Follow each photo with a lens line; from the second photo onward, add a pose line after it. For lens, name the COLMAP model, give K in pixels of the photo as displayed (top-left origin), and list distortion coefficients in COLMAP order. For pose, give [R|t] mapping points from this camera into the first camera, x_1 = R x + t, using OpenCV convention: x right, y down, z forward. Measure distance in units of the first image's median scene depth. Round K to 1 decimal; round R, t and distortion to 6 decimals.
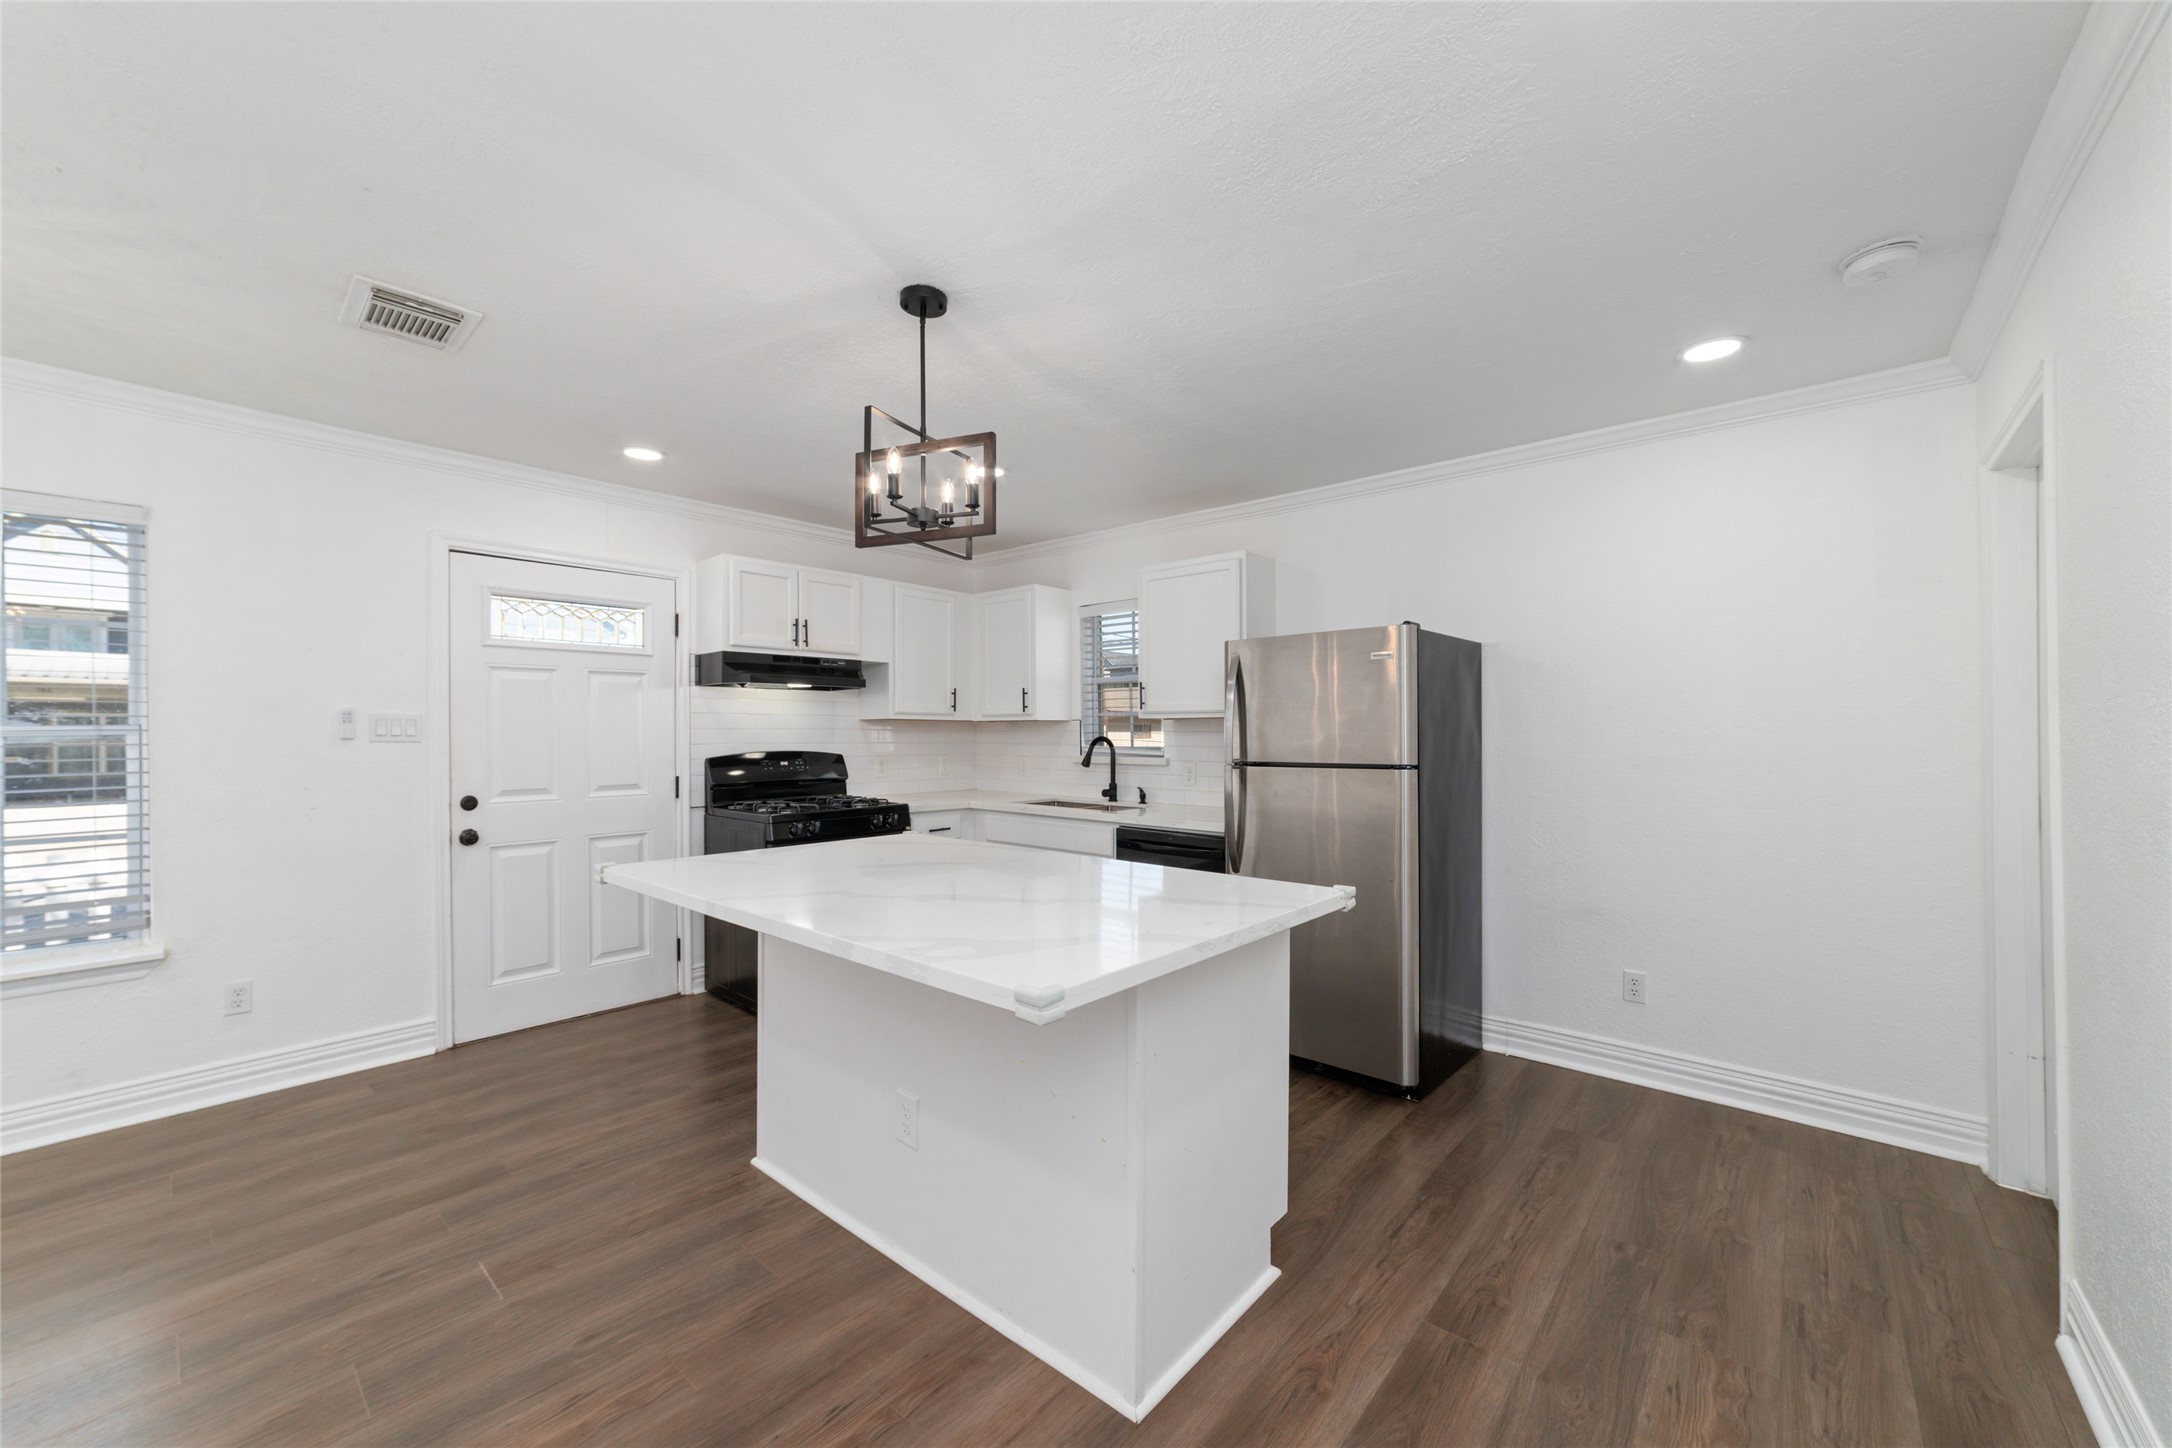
lens RADIAL K [[831.7, 0, 1079.7], [0, 831.7, 727.0], [0, 0, 1]] dist [-0.002267, 0.000012]
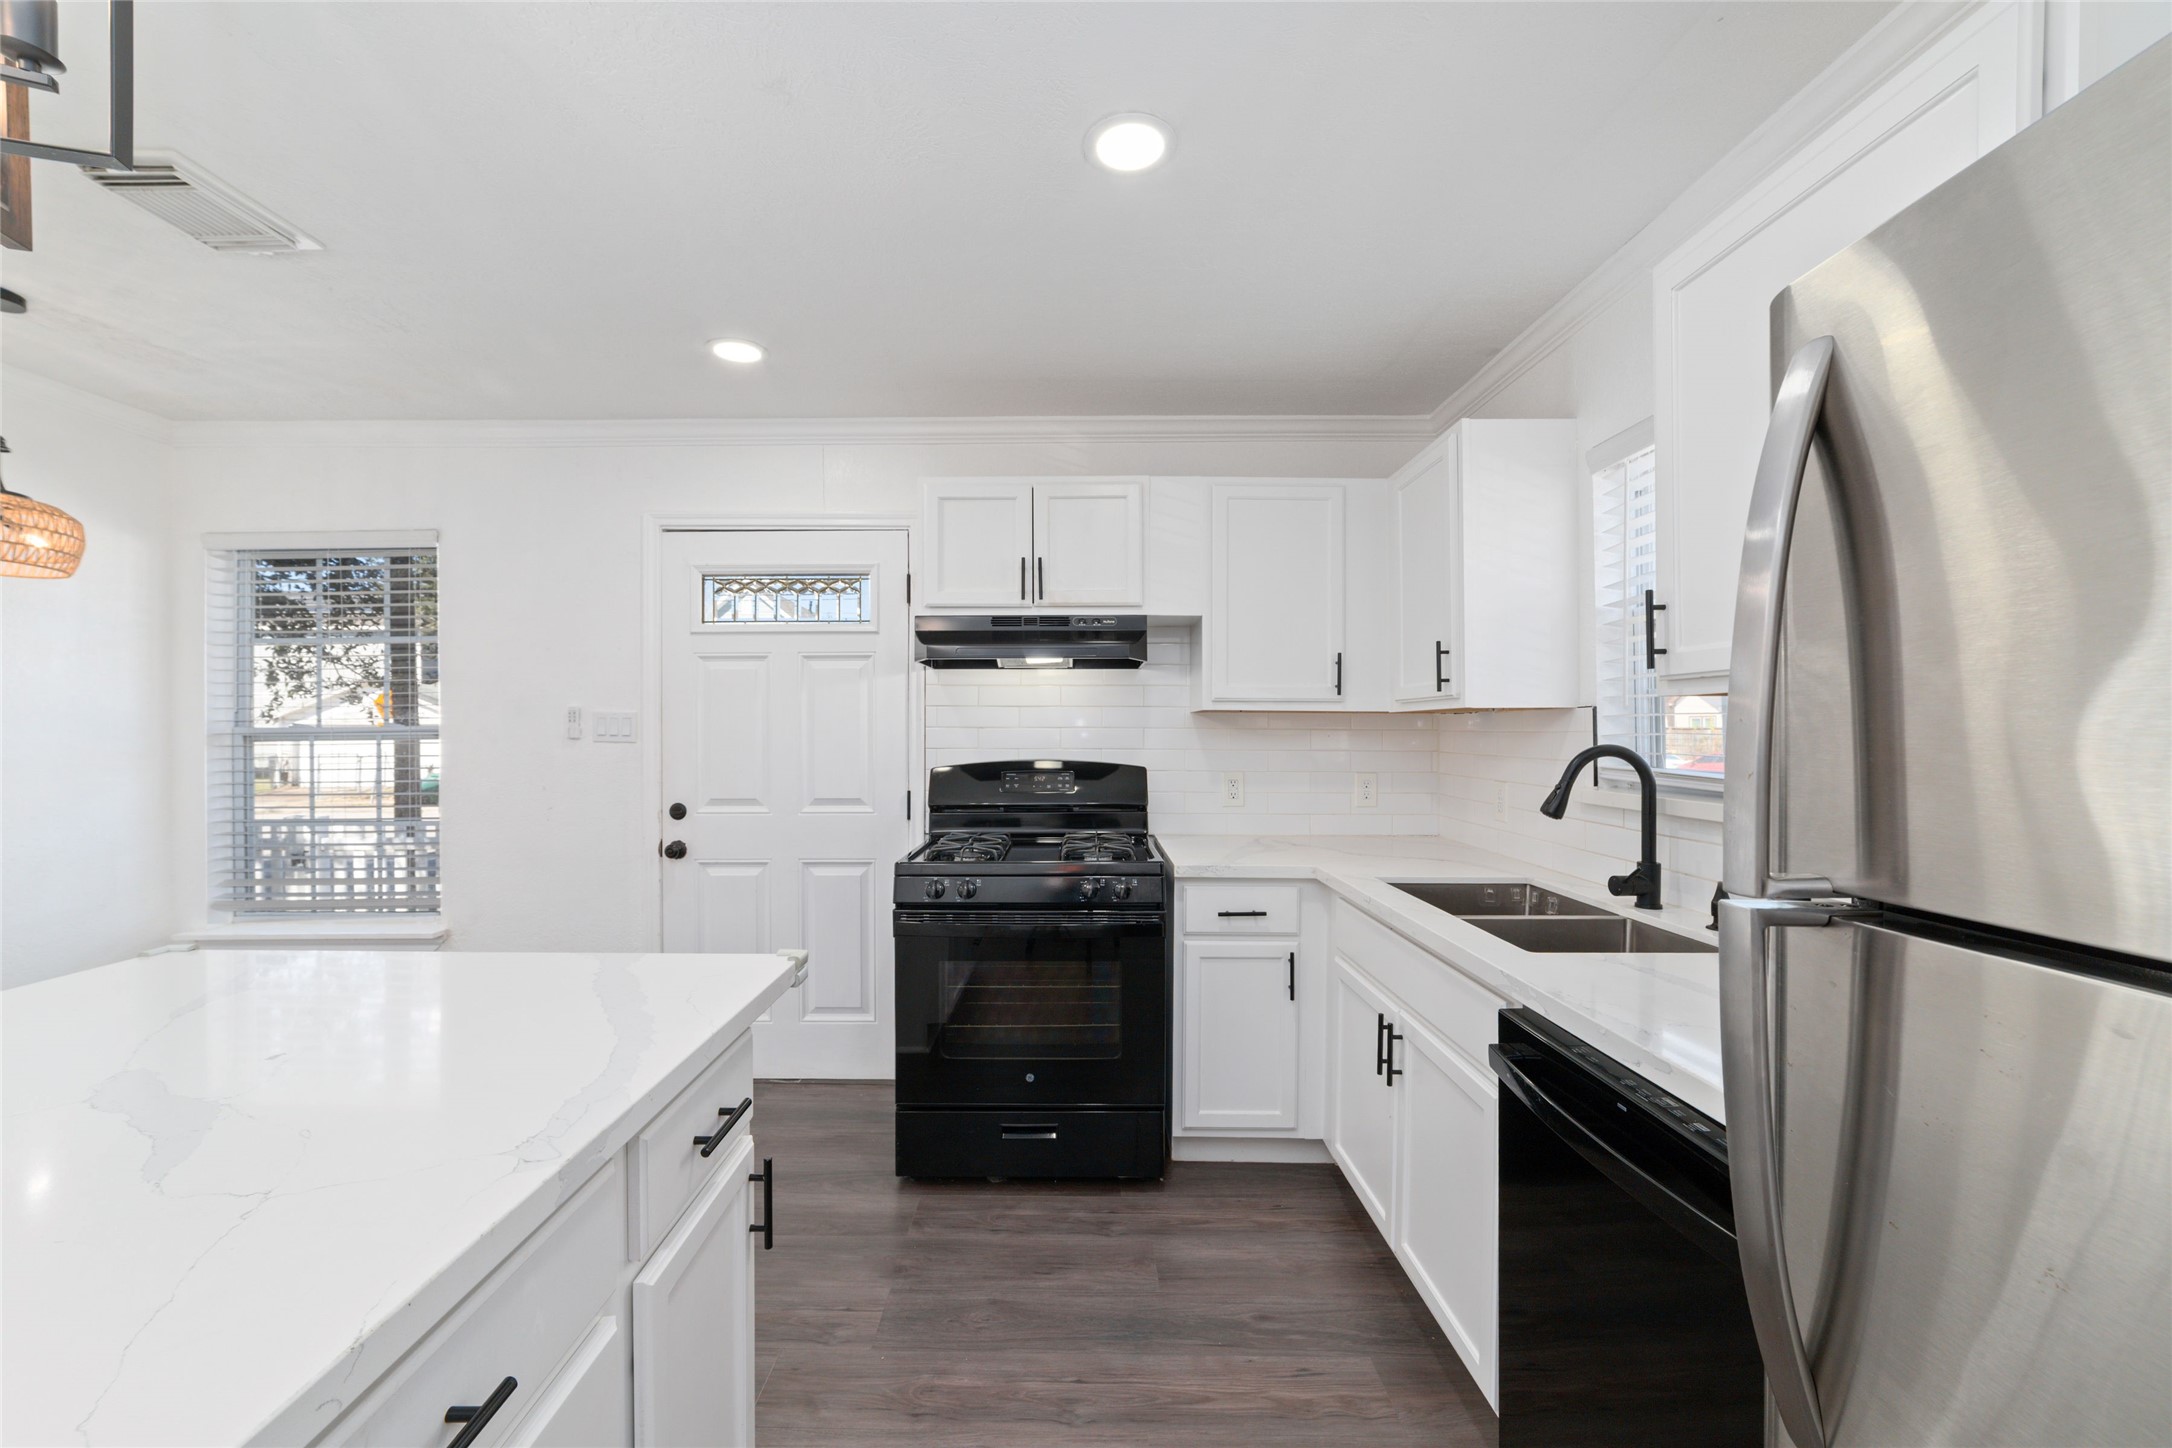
lens RADIAL K [[831.7, 0, 1092.3], [0, 831.7, 728.5], [0, 0, 1]] dist [-0.002267, 0.000012]
pose [[0.658598, -0.001453, -0.752494, 0.173993], [0.003079, 0.999995, 0.000765, 0.002768], [0.752489, -0.002821, 0.658599, 0.573845]]
